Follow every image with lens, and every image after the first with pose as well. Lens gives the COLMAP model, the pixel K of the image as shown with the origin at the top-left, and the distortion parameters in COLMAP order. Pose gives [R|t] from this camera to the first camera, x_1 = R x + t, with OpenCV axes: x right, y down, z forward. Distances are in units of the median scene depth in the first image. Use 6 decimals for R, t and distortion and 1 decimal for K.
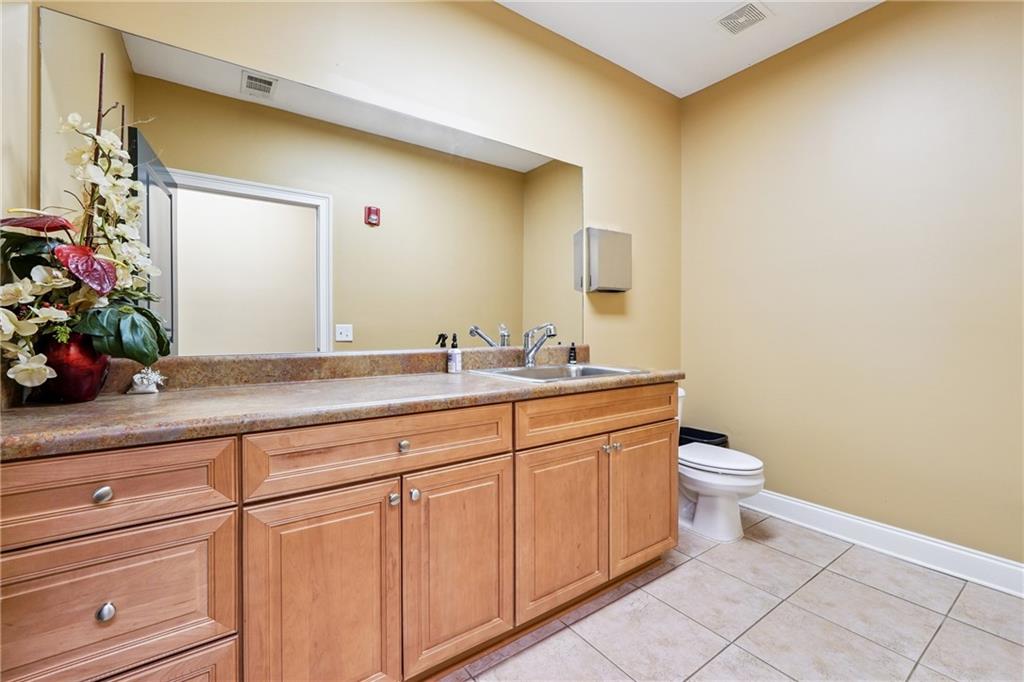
lens RADIAL K [[436.5, 0, 513.4], [0, 436.5, 334.8], [0, 0, 1]] dist [-0.013327, 0.001809]
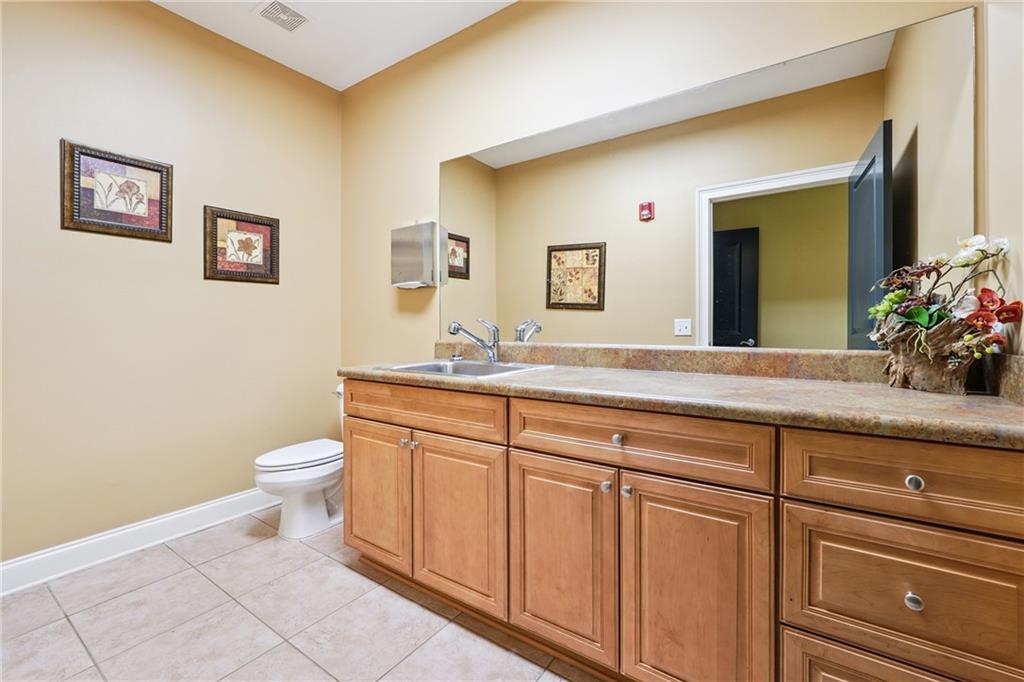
lens RADIAL K [[436.5, 0, 518.3], [0, 436.5, 323.8], [0, 0, 1]] dist [-0.013327, 0.001809]
pose [[0.347951, 0.001872, -0.937511, 0.607476], [-0.009239, 0.999956, -0.001432, -0.008598], [0.937467, 0.009160, 0.347953, 0.429605]]
